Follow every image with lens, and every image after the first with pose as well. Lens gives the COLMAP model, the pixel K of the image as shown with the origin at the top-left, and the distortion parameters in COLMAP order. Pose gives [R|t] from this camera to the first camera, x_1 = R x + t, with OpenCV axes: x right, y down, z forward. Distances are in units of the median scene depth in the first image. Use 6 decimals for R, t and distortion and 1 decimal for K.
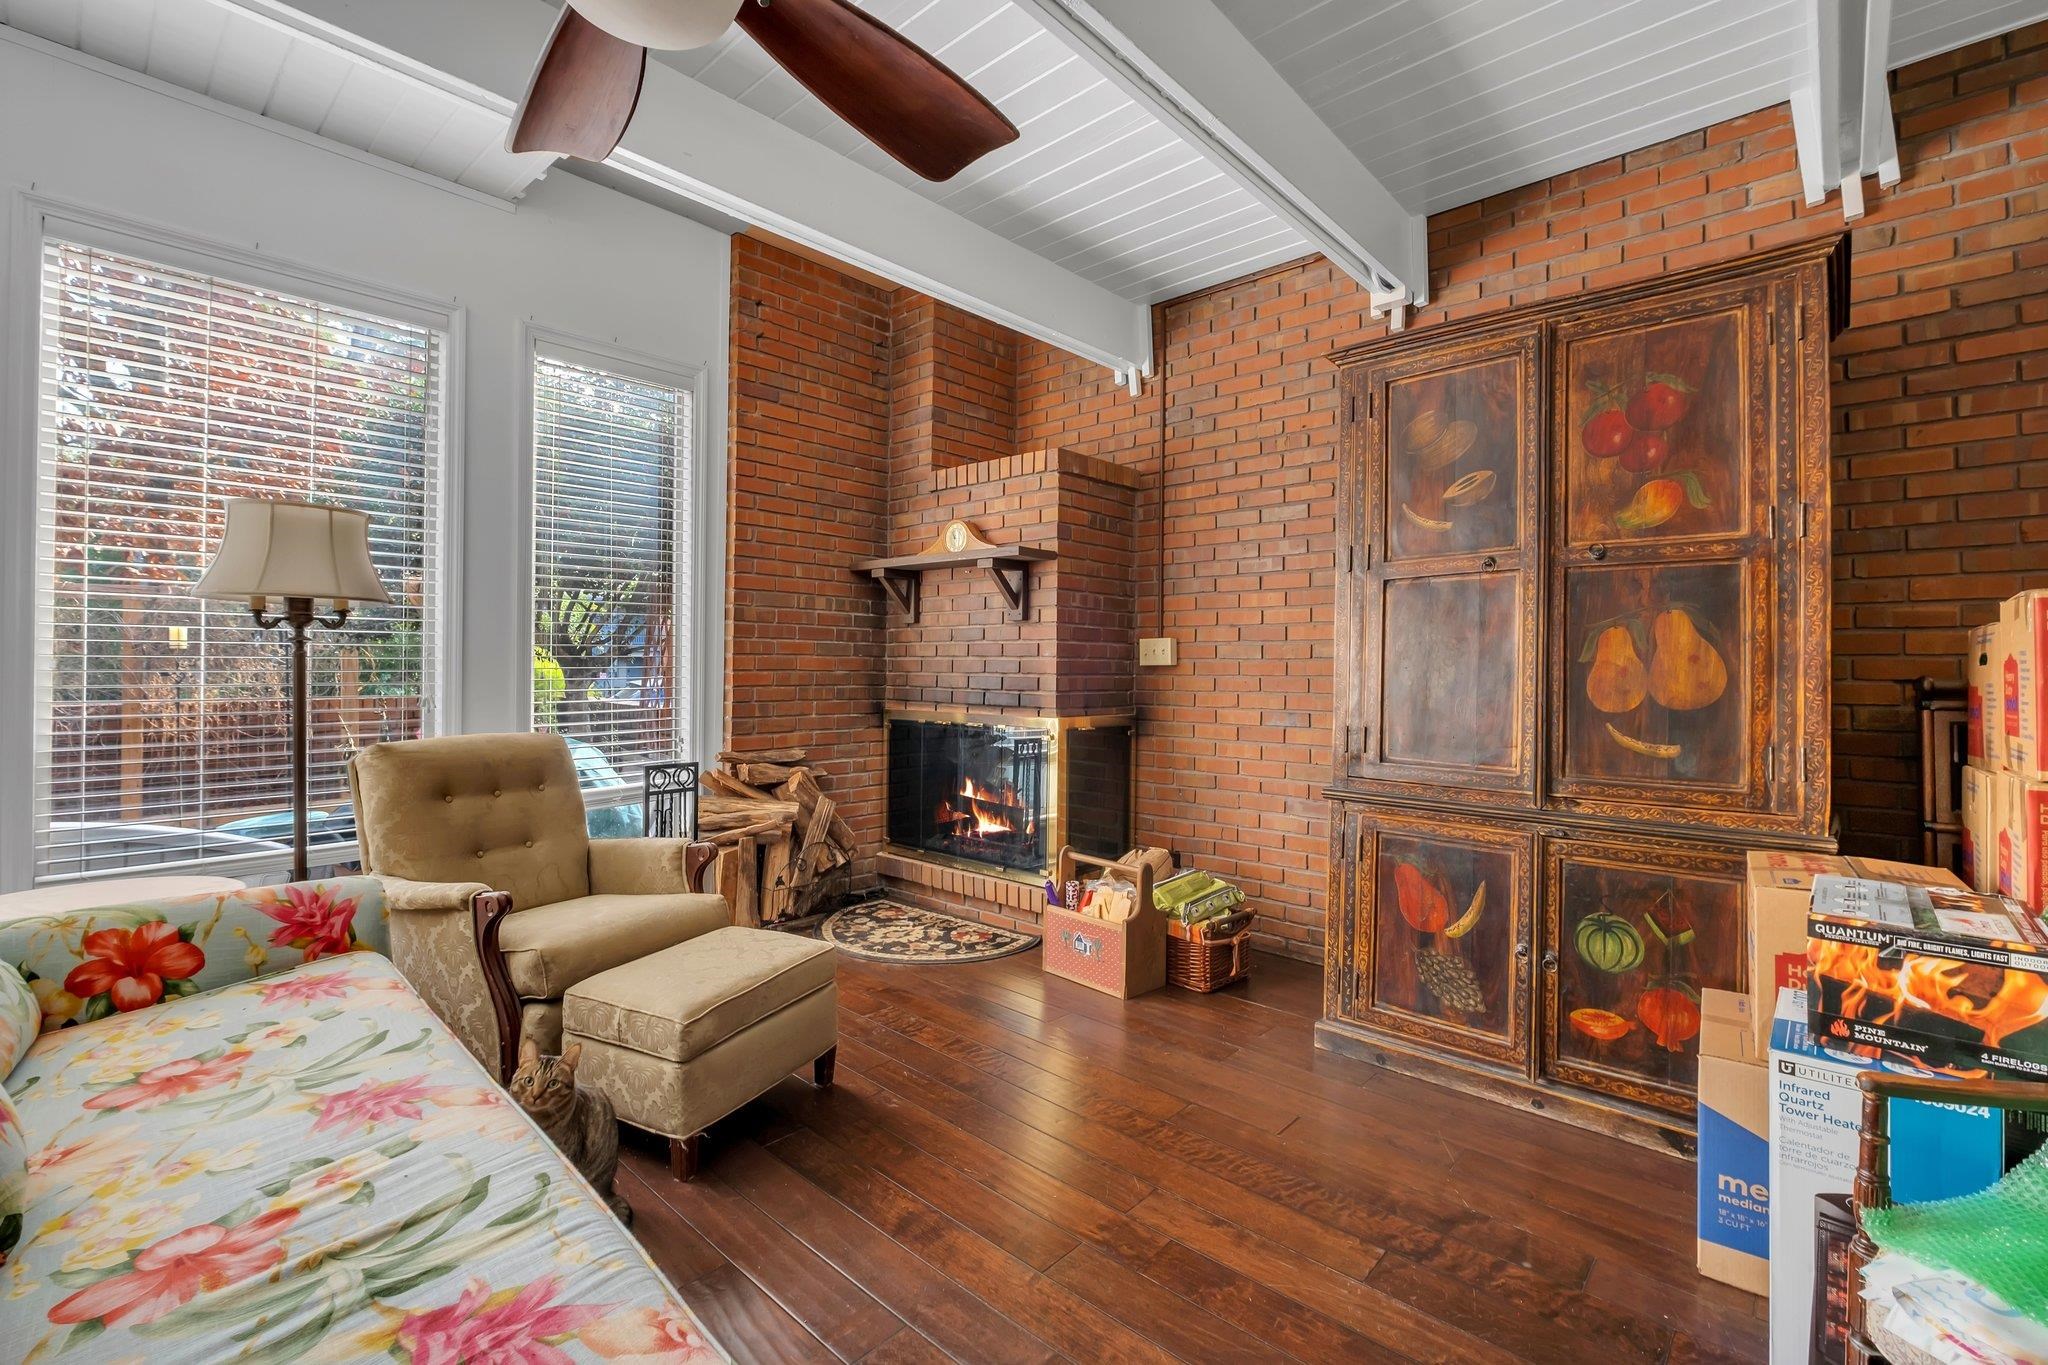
lens RADIAL K [[903.7, 0, 1025.2], [0, 903.7, 674.2], [0, 0, 1]] dist [-0.008630, 0.000922]
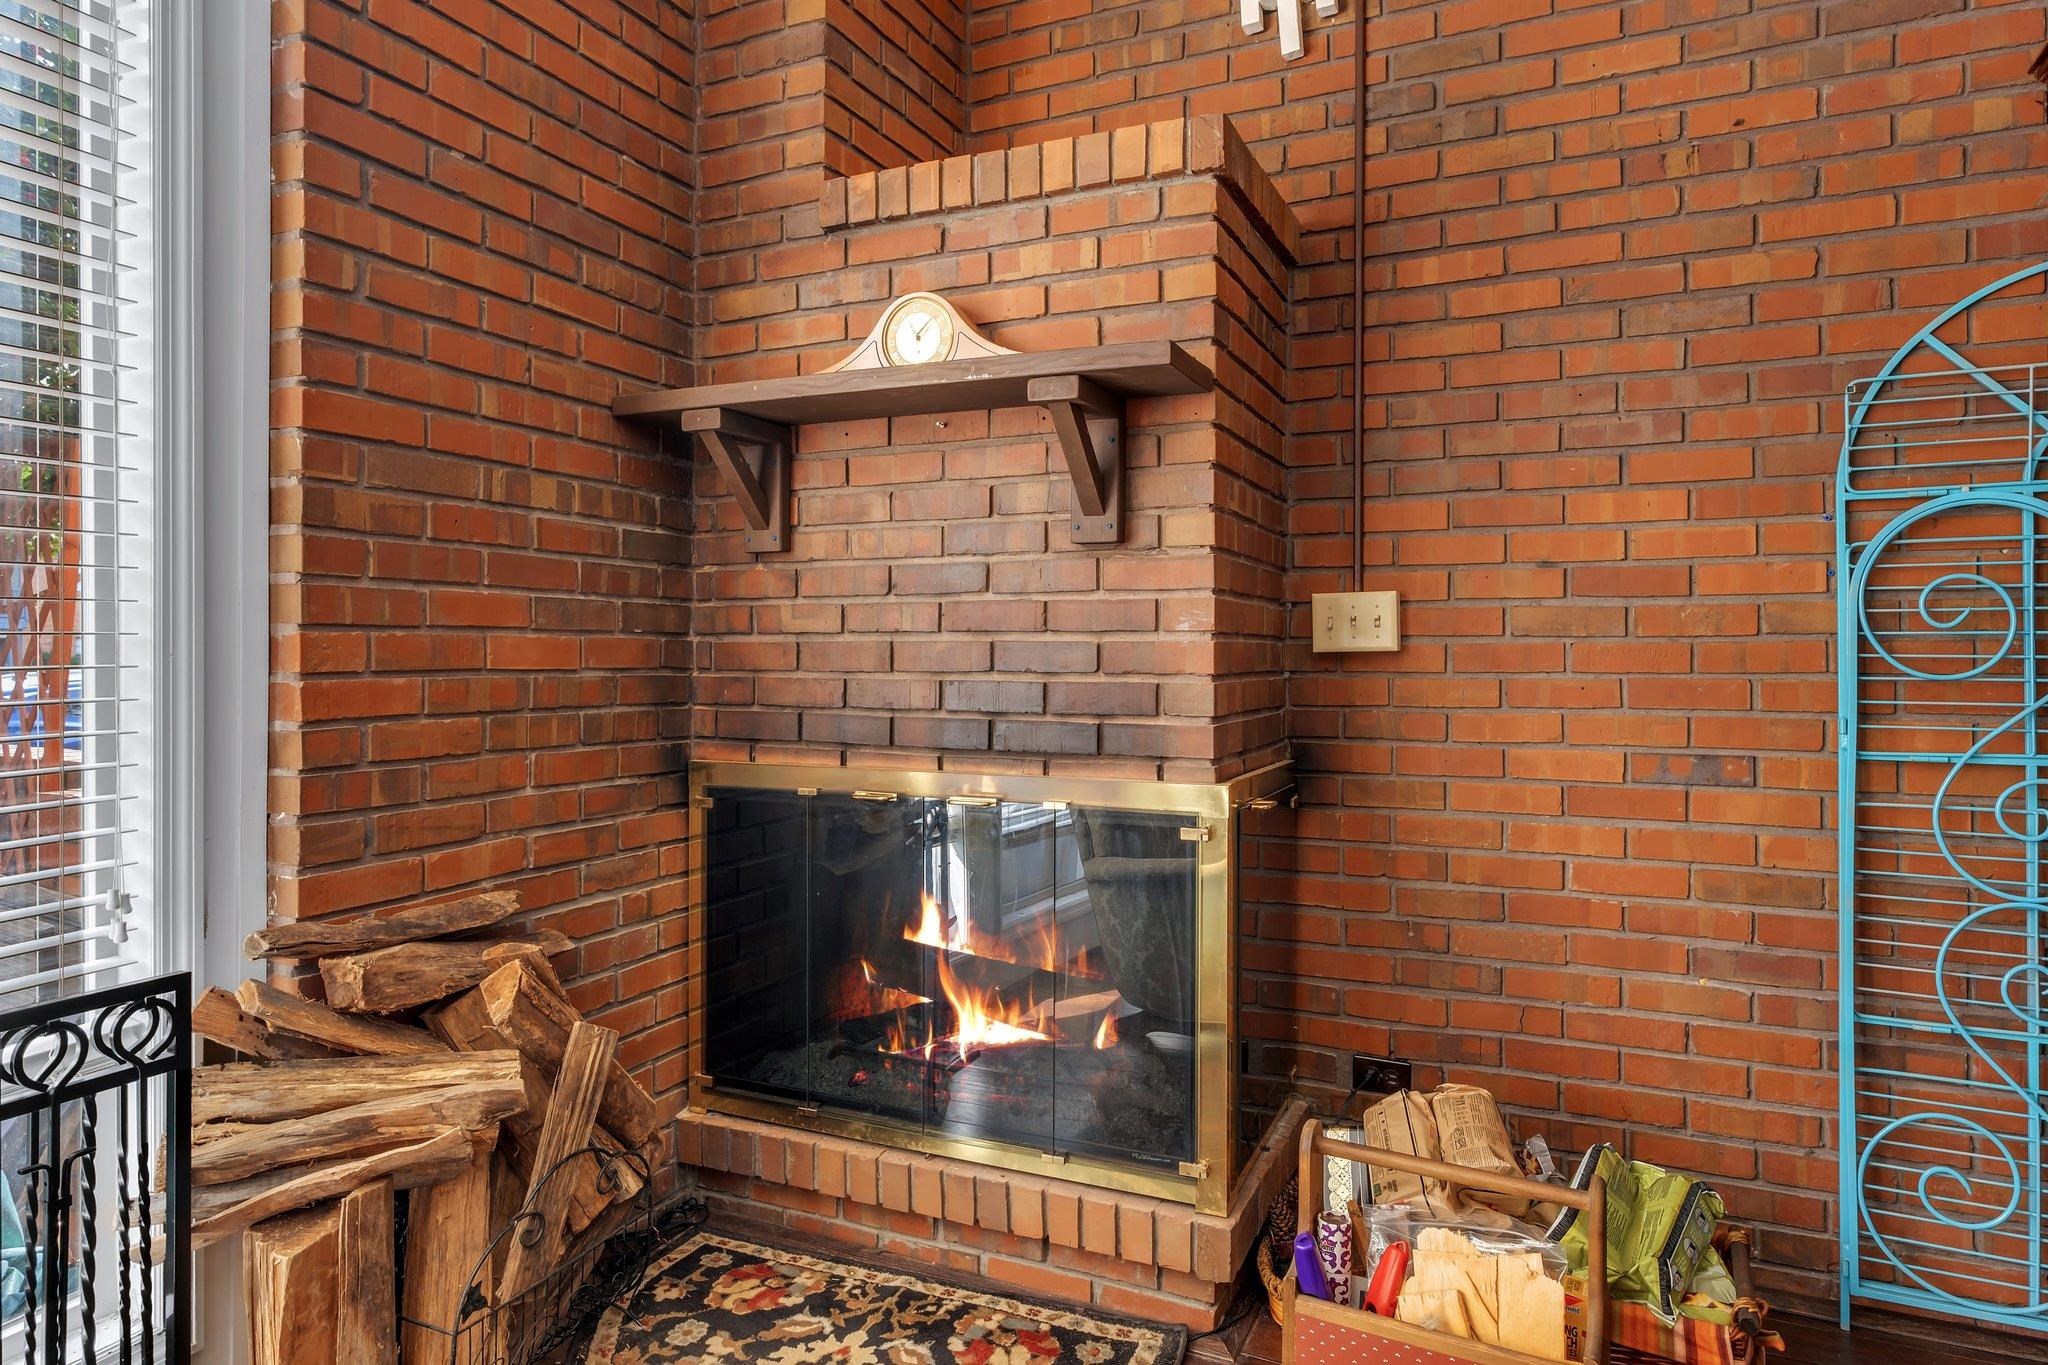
lens RADIAL K [[1205.7, 0, 1022.4], [0, 1205.7, 664.0], [0, 0, 1]] dist [-0.001713, 0.002965]
pose [[0.953427, -0.009689, 0.301467, -0.199254], [0.008983, 0.999953, 0.003729, -0.007557], [-0.301489, -0.000847, 0.953469, 0.484411]]
